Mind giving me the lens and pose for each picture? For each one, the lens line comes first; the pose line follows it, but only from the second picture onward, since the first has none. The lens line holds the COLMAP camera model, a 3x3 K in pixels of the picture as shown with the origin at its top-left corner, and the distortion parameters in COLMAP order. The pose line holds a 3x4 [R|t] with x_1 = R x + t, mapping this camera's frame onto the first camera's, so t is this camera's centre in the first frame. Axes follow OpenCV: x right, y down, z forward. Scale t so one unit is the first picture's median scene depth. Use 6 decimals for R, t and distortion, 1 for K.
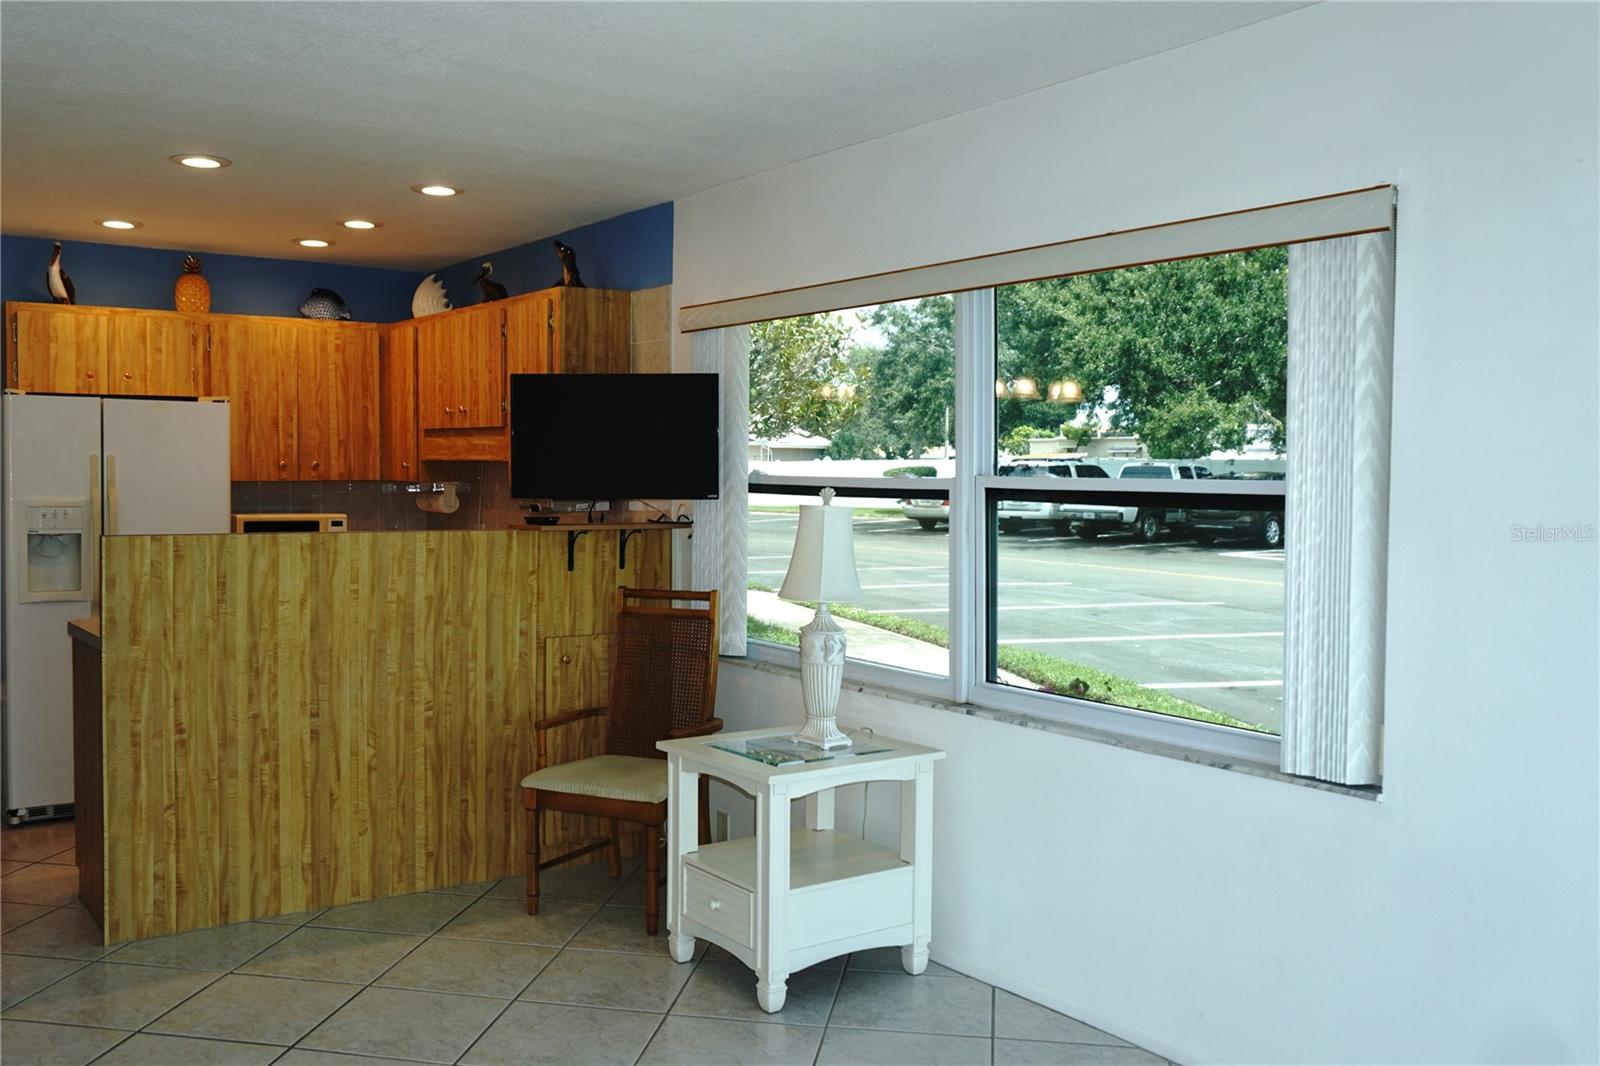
lens RADIAL K [[1382.0, 0, 715.1], [0, 1382.0, 524.2], [0, 0, 1]] dist [-0.018051, -0.002923]
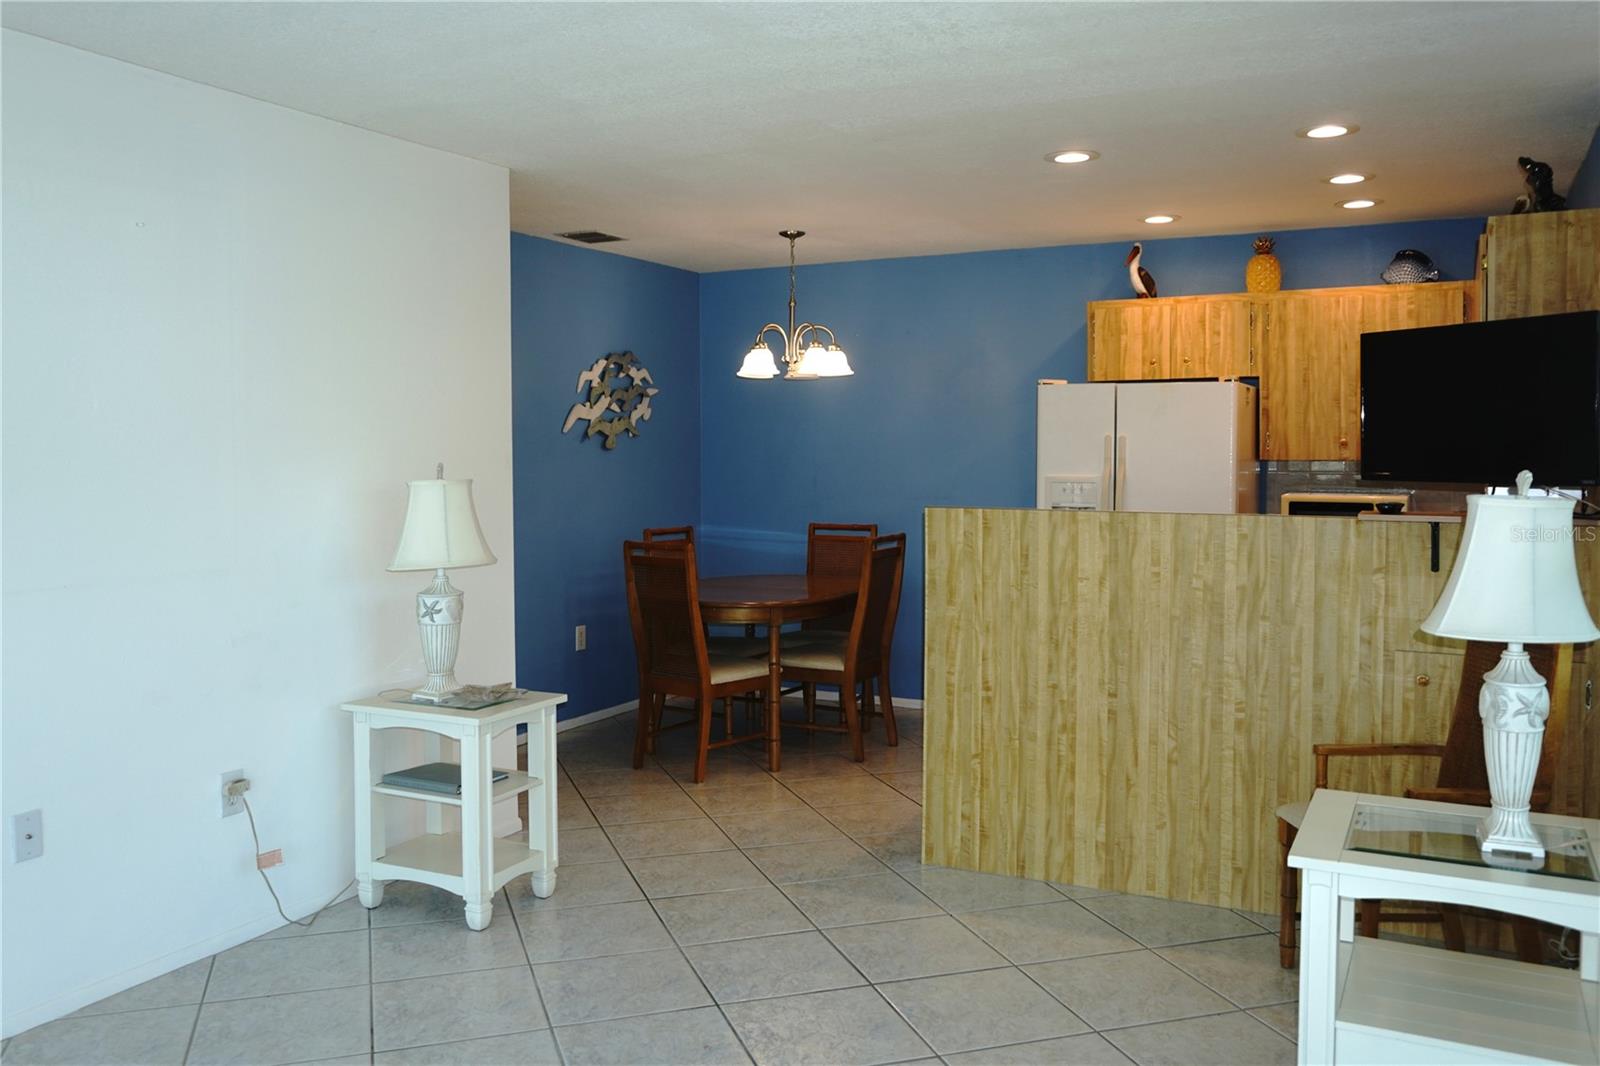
lens RADIAL K [[1312.4, 0, 783.1], [0, 1312.4, 492.8], [0, 0, 1]] dist [-0.040447, 0.051044]
pose [[0.491843, 0.022593, -0.870391, 0.393193], [-0.027997, 0.999557, 0.010125, -0.009767], [0.870234, 0.019388, 0.492257, 0.314914]]
